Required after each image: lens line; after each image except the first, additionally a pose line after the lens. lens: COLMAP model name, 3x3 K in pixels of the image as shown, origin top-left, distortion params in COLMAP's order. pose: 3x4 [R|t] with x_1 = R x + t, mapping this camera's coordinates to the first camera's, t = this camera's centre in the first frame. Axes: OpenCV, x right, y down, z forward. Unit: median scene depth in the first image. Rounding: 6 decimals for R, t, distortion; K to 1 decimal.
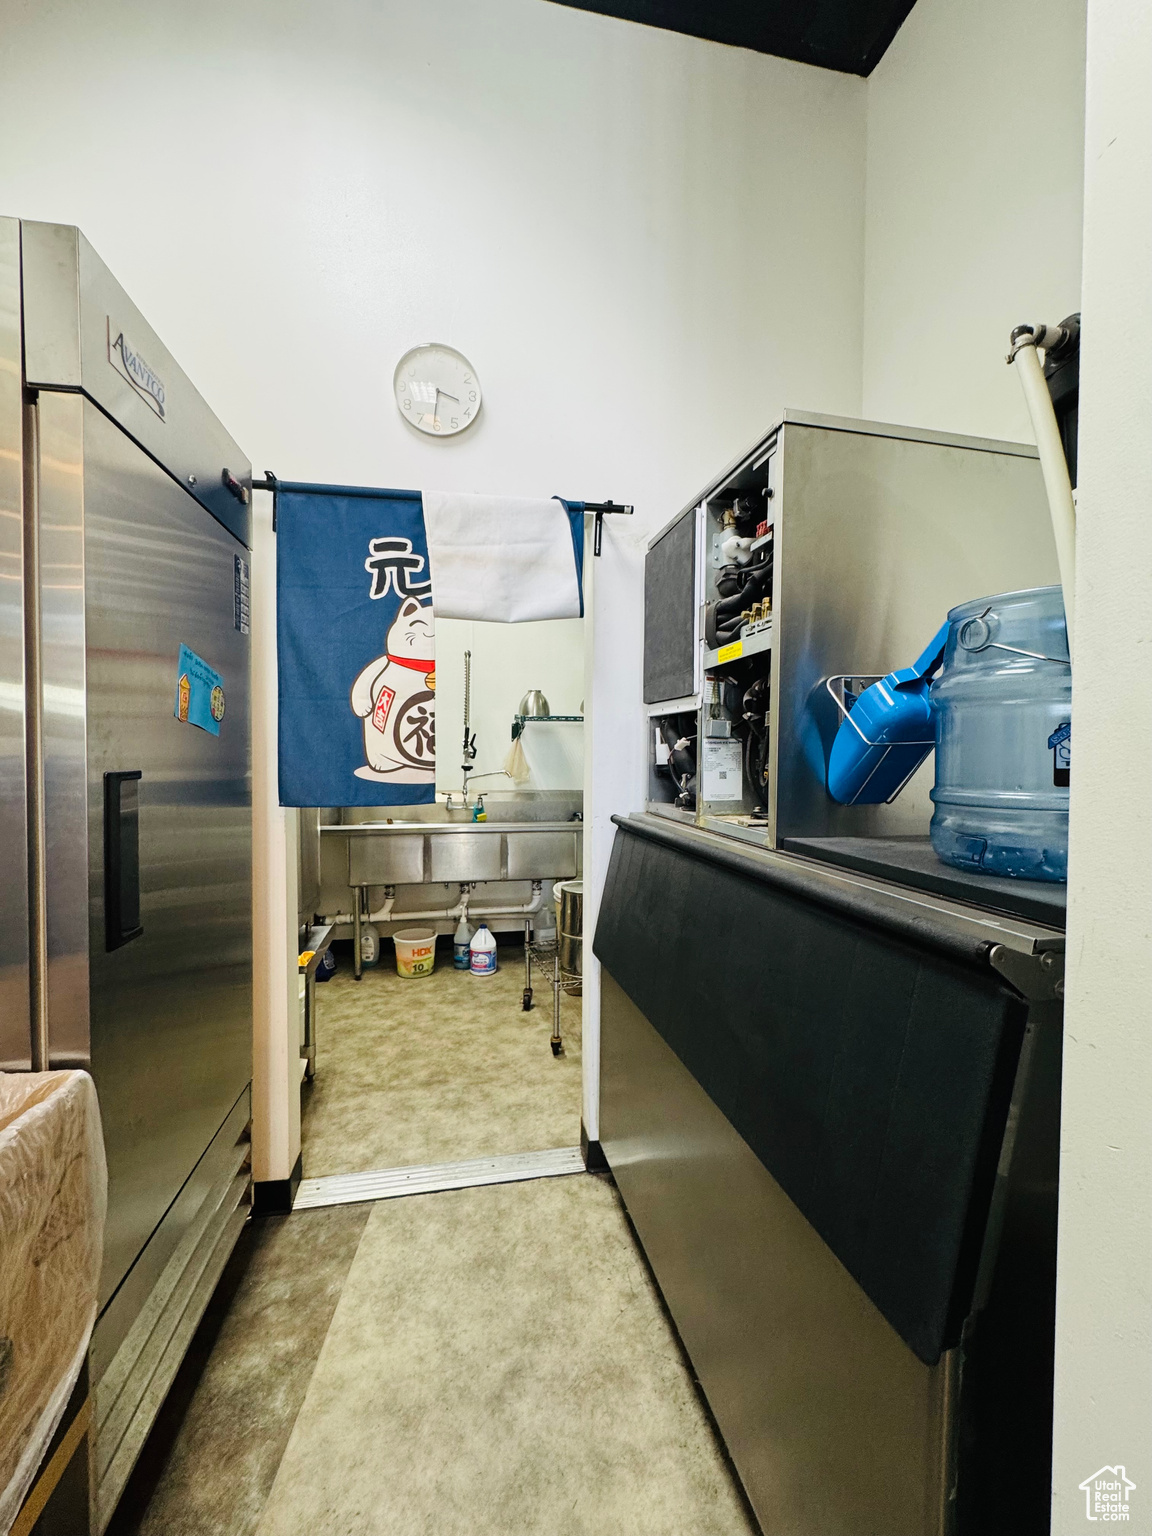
lens RADIAL K [[616.0, 0, 576.0], [0, 616.0, 768.0], [0, 0, 1]] dist [-0.002147, 0.000076]
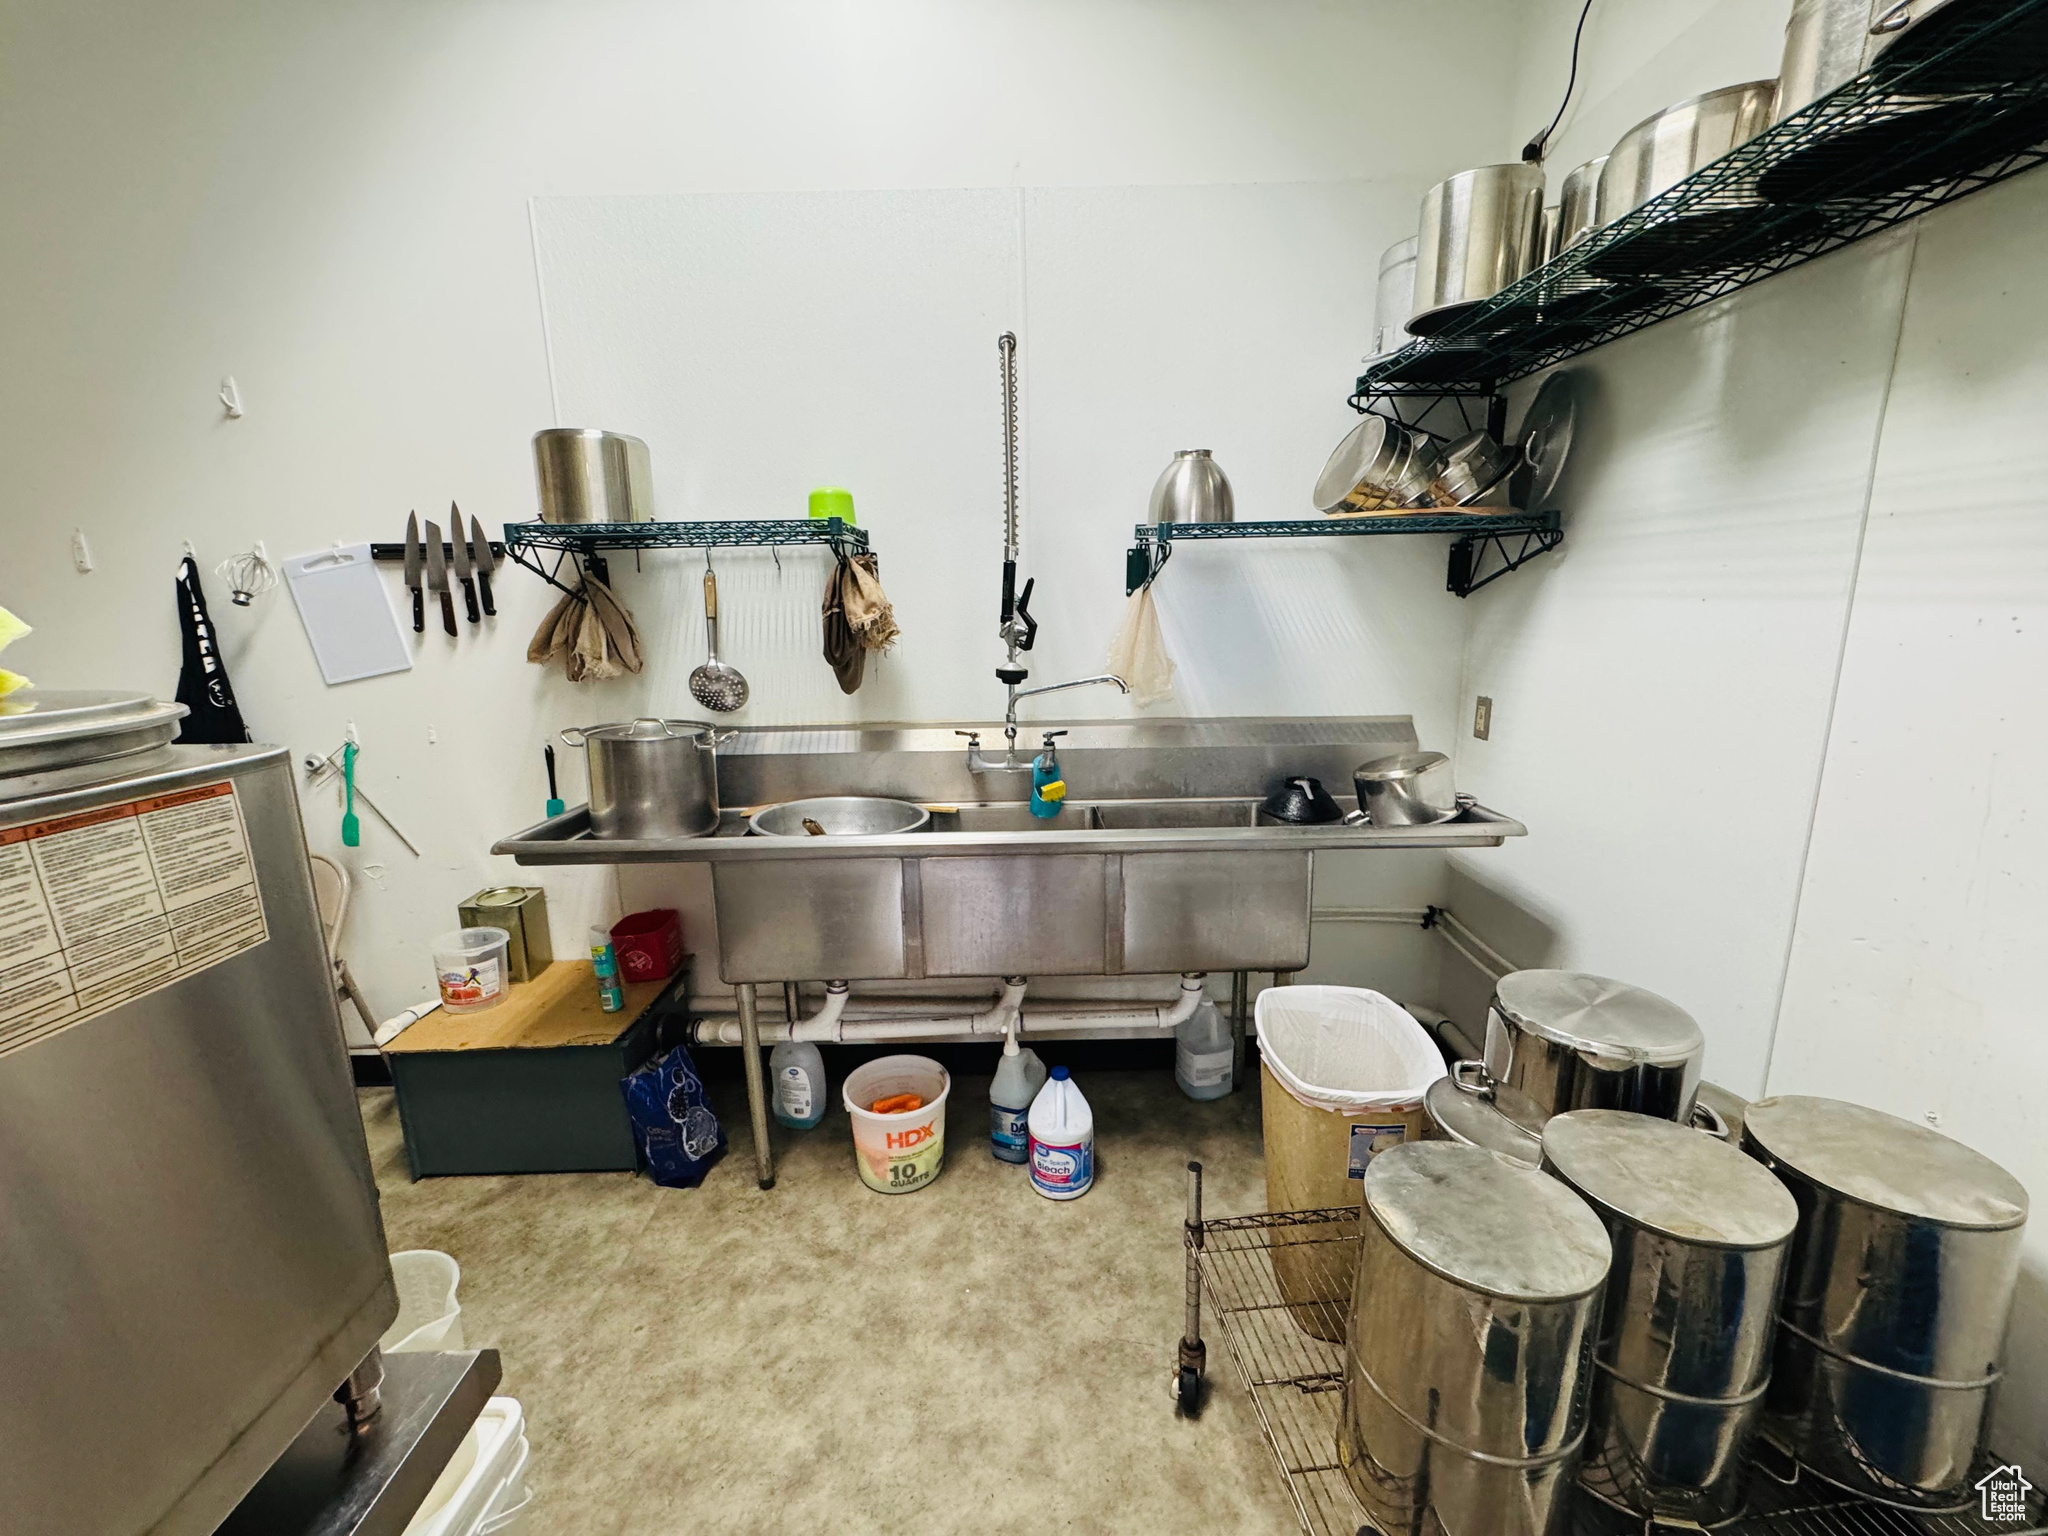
lens RADIAL K [[821.4, 0, 1024.0], [0, 821.4, 768.0], [0, 0, 1]] dist [-0.002147, 0.000076]
pose [[0.981830, 0.015267, -0.189148, -0.078749], [0.017991, 0.984780, 0.172871, -0.030555], [0.188908, -0.173133, 0.966612, 0.533546]]
